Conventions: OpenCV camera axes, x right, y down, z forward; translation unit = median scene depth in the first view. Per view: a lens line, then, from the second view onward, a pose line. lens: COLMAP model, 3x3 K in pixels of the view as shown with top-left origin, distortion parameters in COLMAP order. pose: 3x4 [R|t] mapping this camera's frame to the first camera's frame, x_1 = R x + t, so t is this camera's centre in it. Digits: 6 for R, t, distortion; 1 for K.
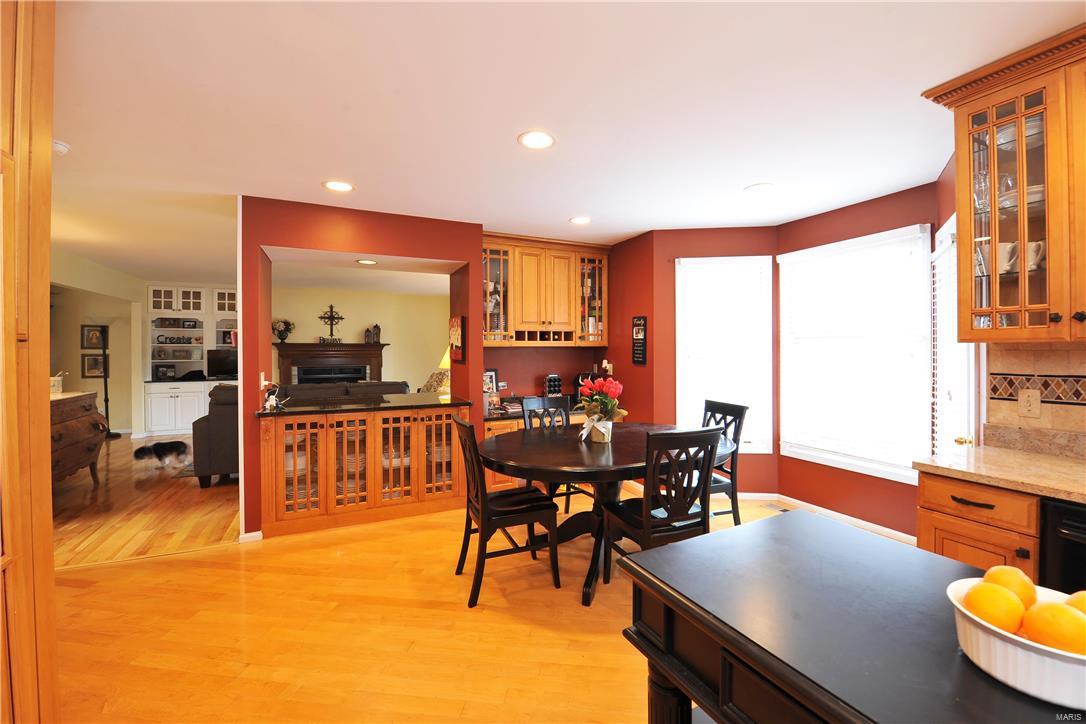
lens RADIAL K [[441.3, 0, 559.9], [0, 441.3, 350.5], [0, 0, 1]] dist [-0.019811, -0.001956]
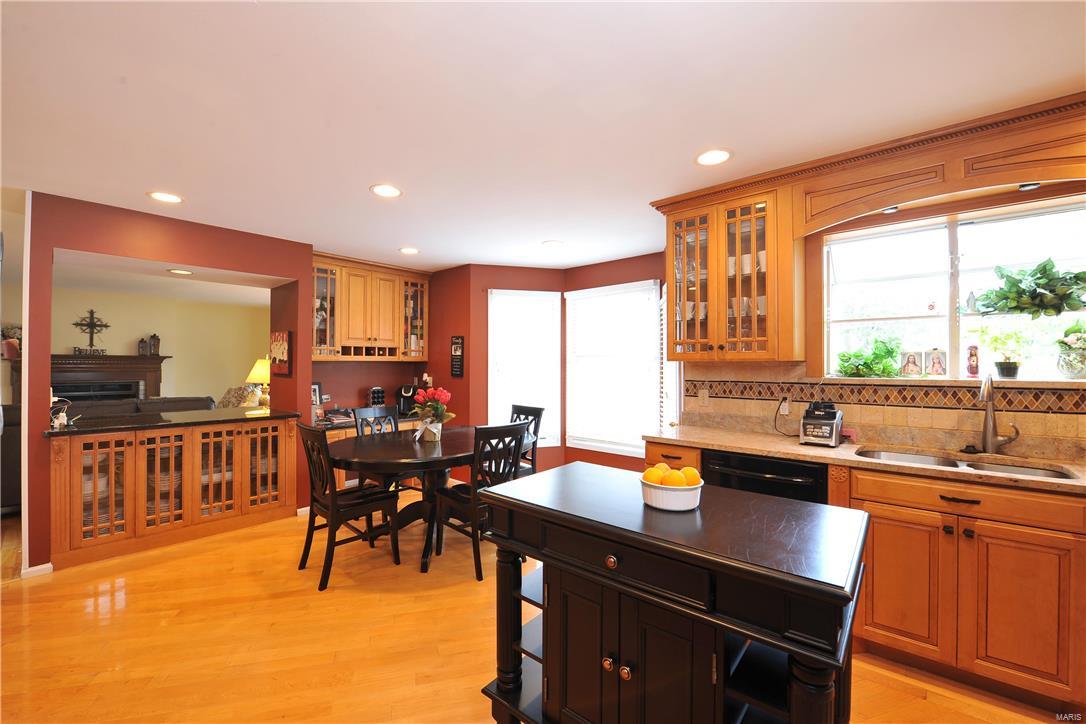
lens RADIAL K [[441.3, 0, 525.2], [0, 441.3, 357.6], [0, 0, 1]] dist [-0.019811, -0.001956]
pose [[0.931357, 0.010449, 0.363957, -0.095319], [-0.004249, 0.999832, -0.017831, 0.000165], [-0.364082, 0.015061, 0.931245, -0.188631]]
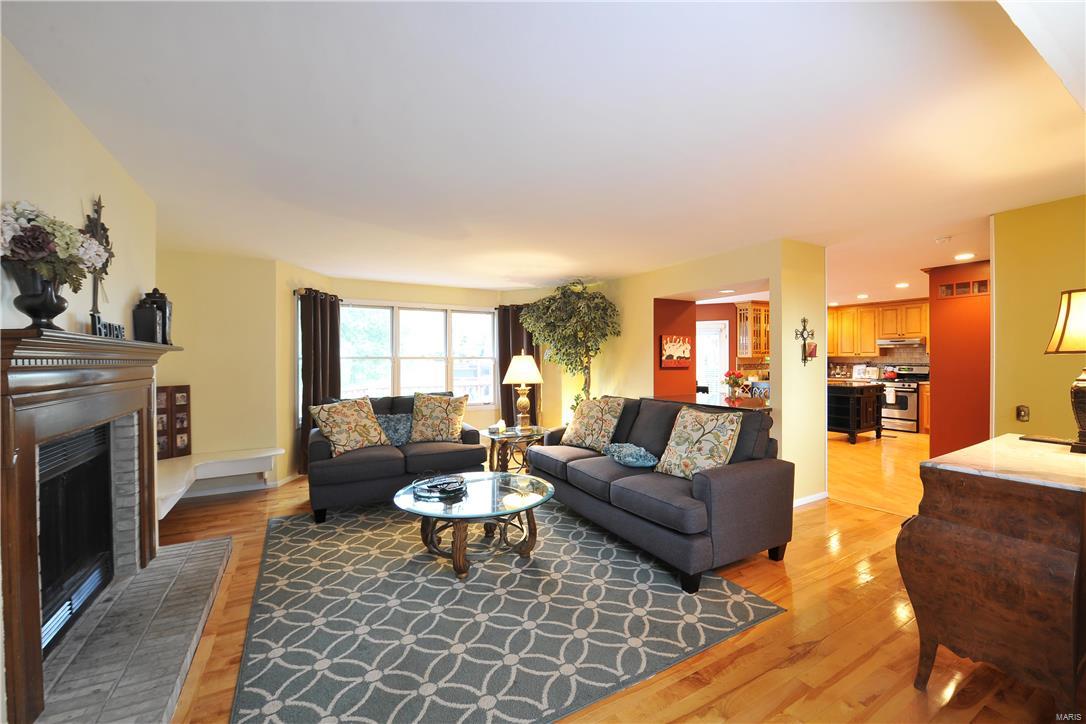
lens RADIAL K [[441.3, 0, 558.7], [0, 441.3, 360.3], [0, 0, 1]] dist [-0.019811, -0.001956]
pose [[-0.060141, -0.002186, 0.998187, -1.970792], [0.006837, 0.999973, 0.002601, -0.006502], [-0.998166, 0.006981, -0.060125, 1.828324]]
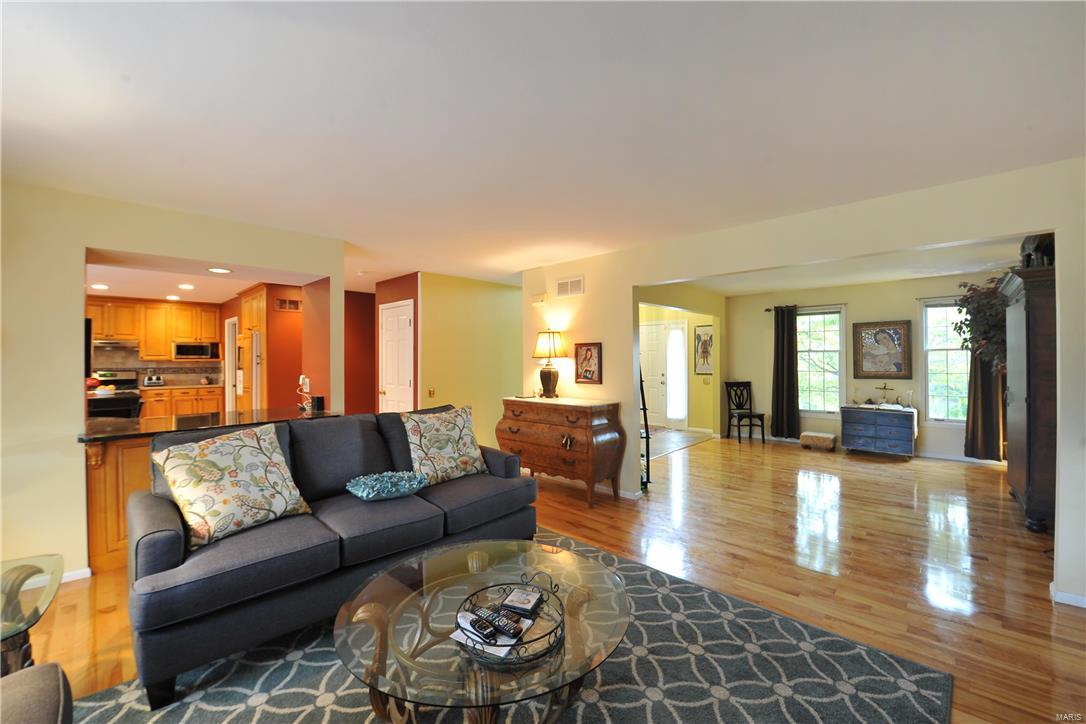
lens RADIAL K [[441.3, 0, 536.2], [0, 441.3, 357.5], [0, 0, 1]] dist [-0.019811, -0.001956]
pose [[-0.946630, 0.005890, -0.322268, -0.904582], [0.006555, 0.999978, -0.000977, -0.008467], [0.322256, -0.003037, -0.946648, 2.464616]]
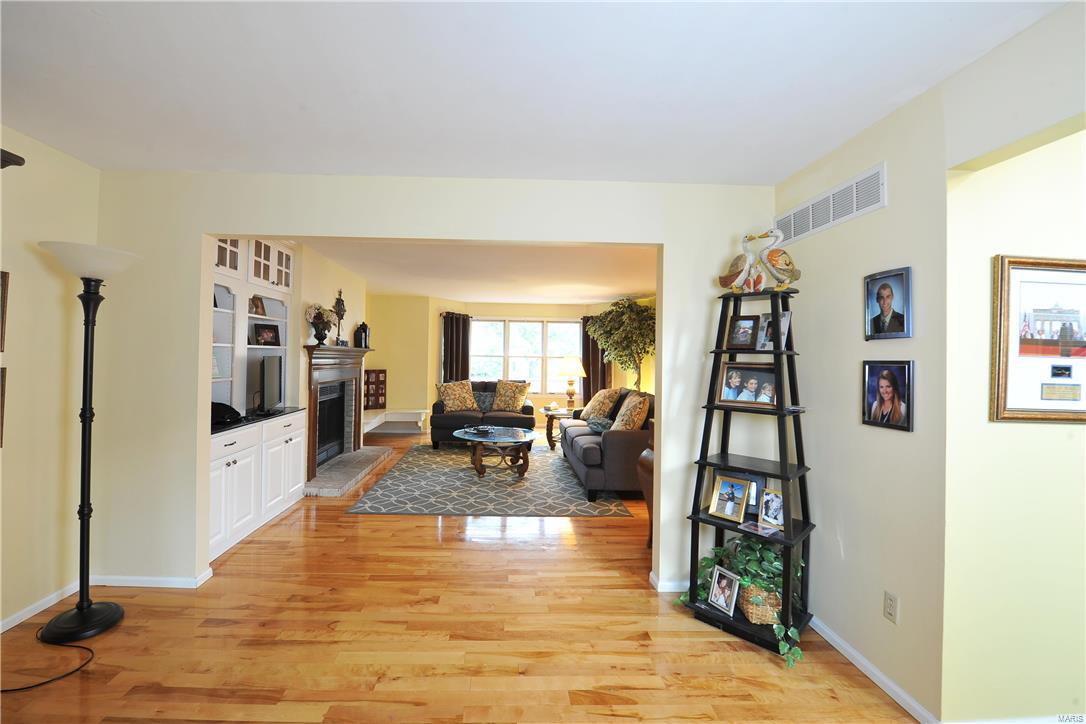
lens RADIAL K [[441.3, 0, 505.7], [0, 441.3, 352.5], [0, 0, 1]] dist [-0.019811, -0.001956]
pose [[0.436104, 0.017495, 0.899726, -2.491805], [-0.013278, 0.999827, -0.013005, -0.006728], [-0.899798, -0.006276, 0.436261, 1.202951]]
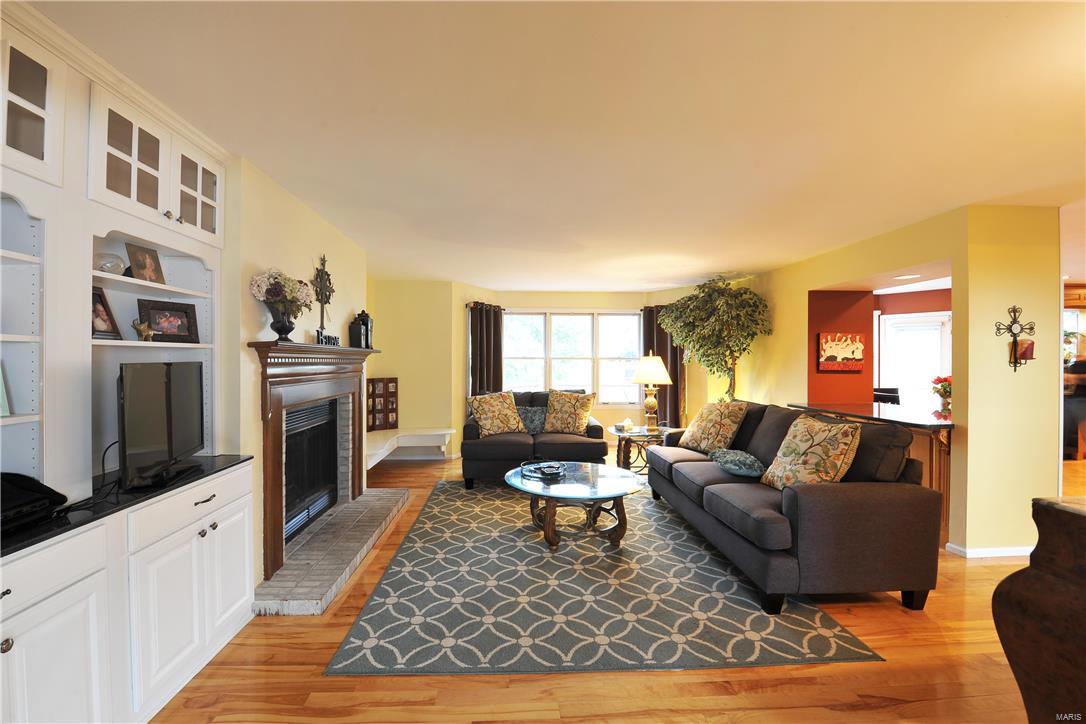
lens RADIAL K [[441.3, 0, 524.6], [0, 441.3, 362.0], [0, 0, 1]] dist [-0.019811, -0.001956]
pose [[0.419174, -0.003633, 0.907899, -2.026664], [0.000987, 0.999993, 0.003546, -0.006248], [-0.907905, -0.000590, 0.419175, 1.612835]]
